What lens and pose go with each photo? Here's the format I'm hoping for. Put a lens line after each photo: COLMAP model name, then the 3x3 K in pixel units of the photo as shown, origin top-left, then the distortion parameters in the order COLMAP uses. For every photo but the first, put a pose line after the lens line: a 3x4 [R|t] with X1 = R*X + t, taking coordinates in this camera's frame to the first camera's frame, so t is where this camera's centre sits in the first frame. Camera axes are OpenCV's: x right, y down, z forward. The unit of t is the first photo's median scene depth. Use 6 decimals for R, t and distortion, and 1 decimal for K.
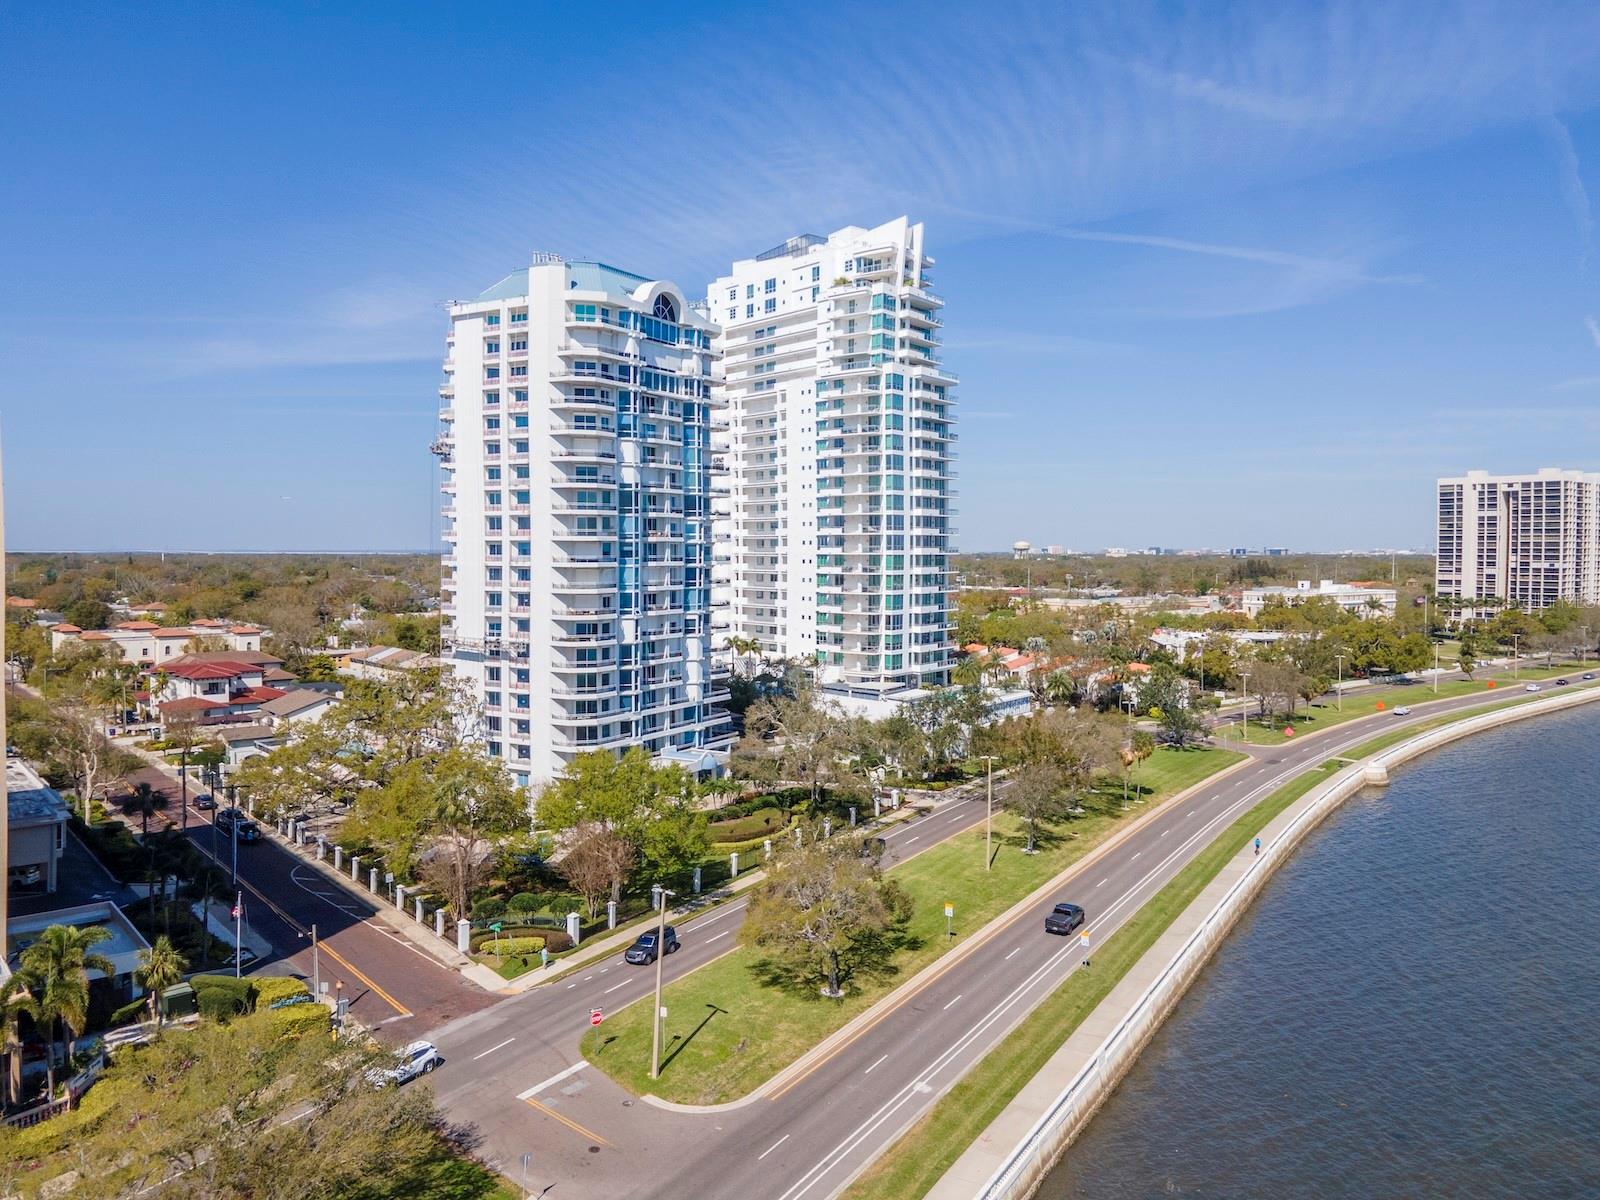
lens RADIAL K [[1111.7, 0, 800.0], [0, 1111.7, 600.0], [0, 0, 1]] dist [0.037746, 0.001340]
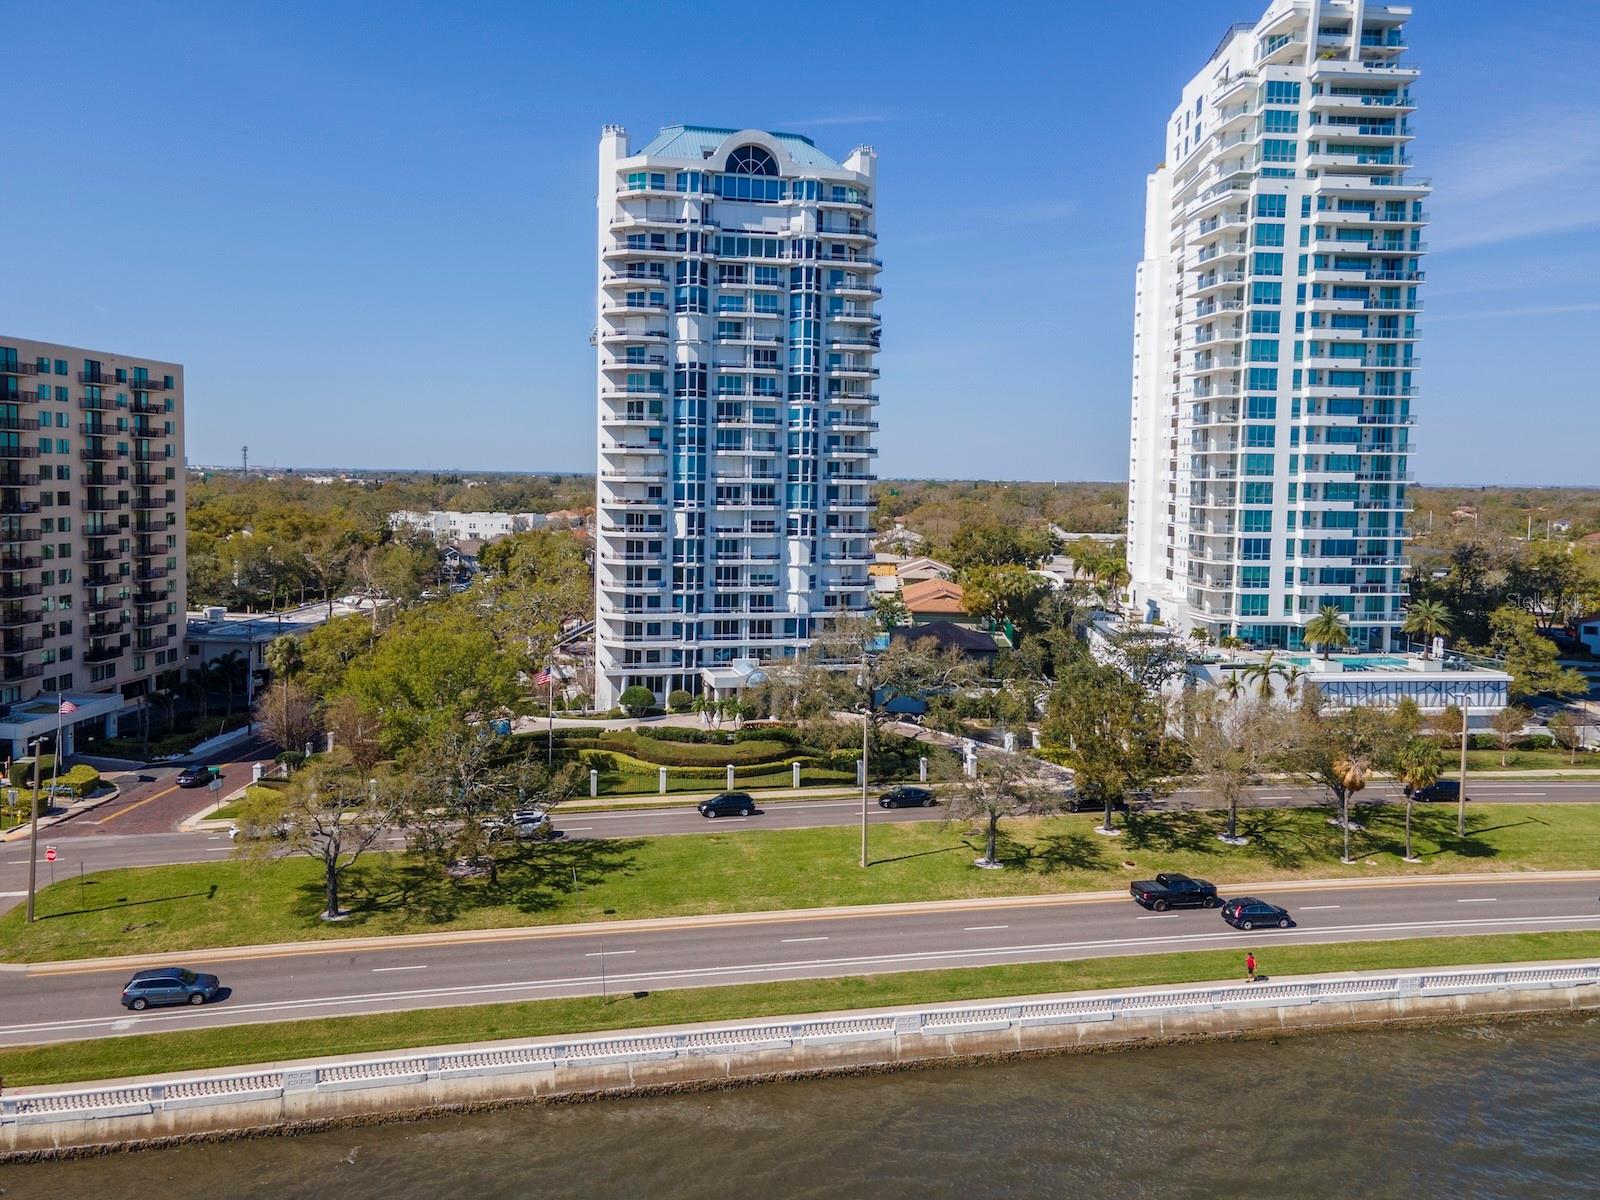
lens RADIAL K [[1149.7, 0, 799.5], [0, 1149.7, 559.6], [0, 0, 1]] dist [0.035045, 0.008082]
pose [[0.703490, 0.062379, -0.707962, 0.590680], [-0.044870, 0.998052, 0.043352, 0.010999], [0.709287, 0.001268, 0.704918, 0.399975]]
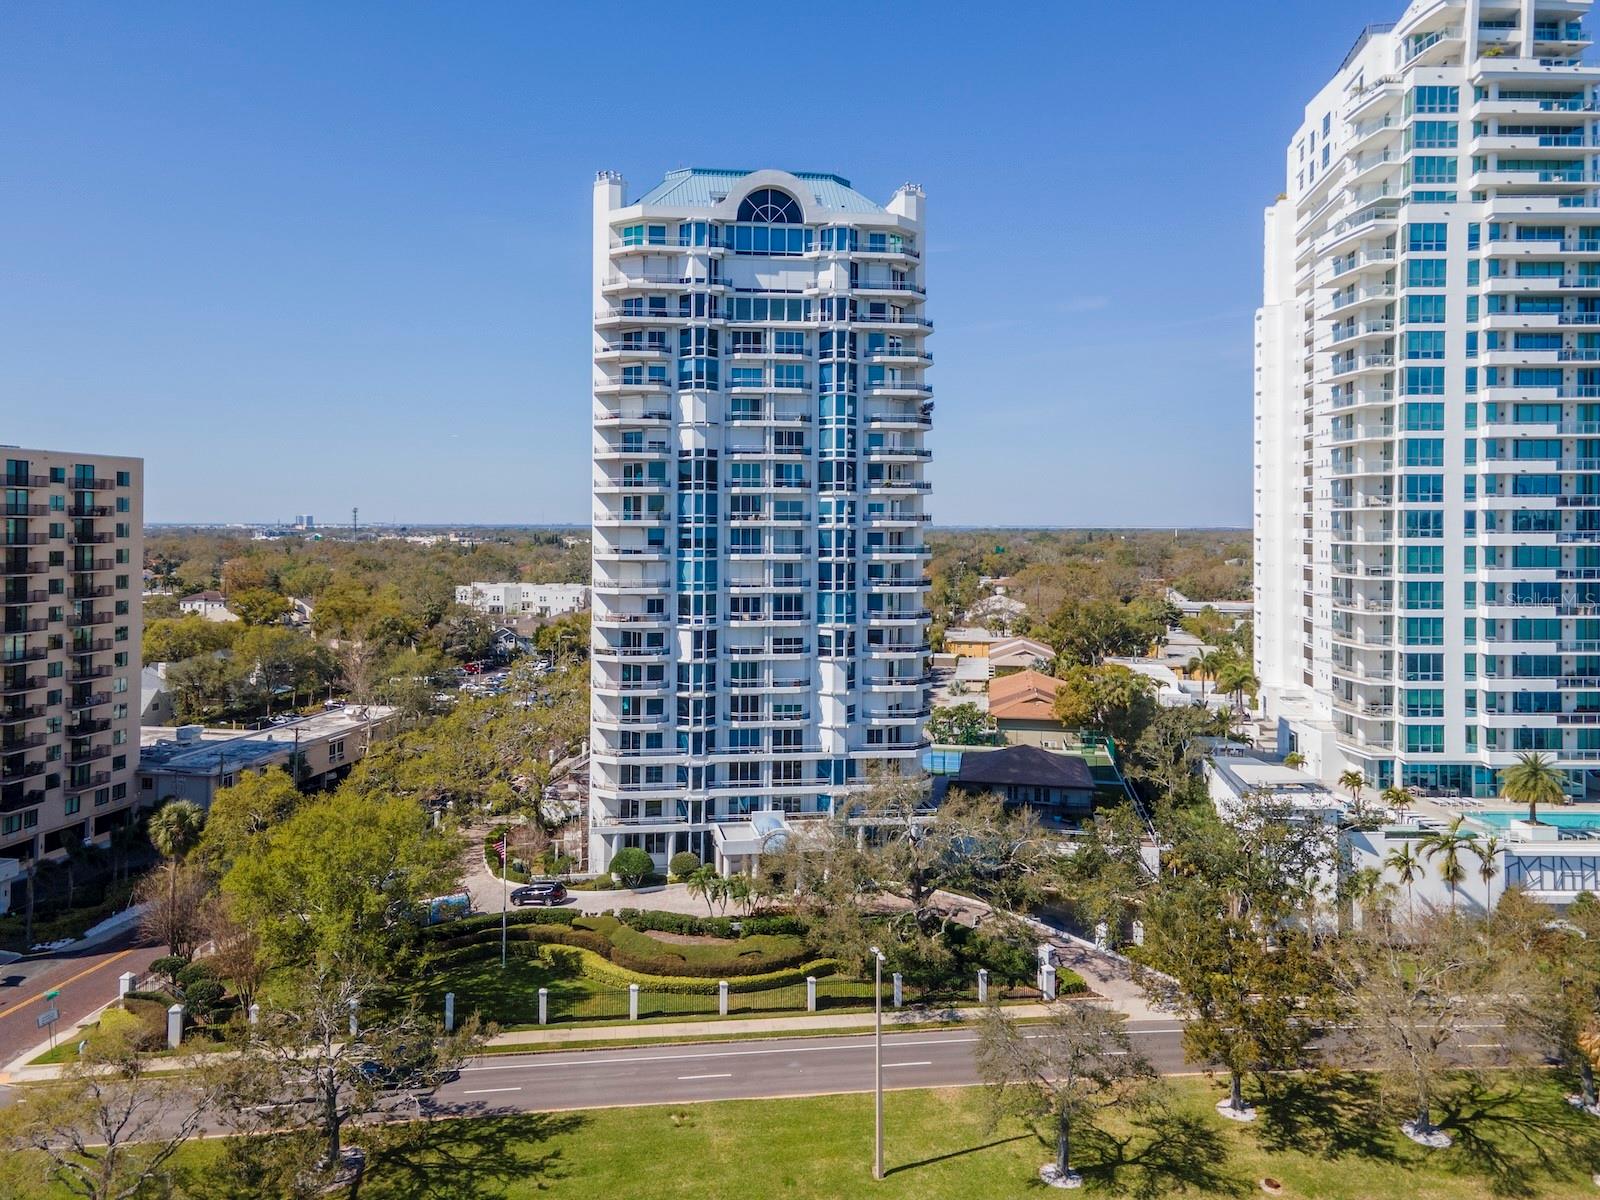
lens RADIAL K [[1169.7, 0, 800.0], [0, 1169.7, 538.8], [0, 0, 1]] dist [0.044541, 0.009859]
pose [[0.635069, 0.010277, -0.772387, 0.505686], [-0.035269, 0.999255, -0.015702, -0.034721], [0.771650, 0.037213, 0.634958, 0.555294]]
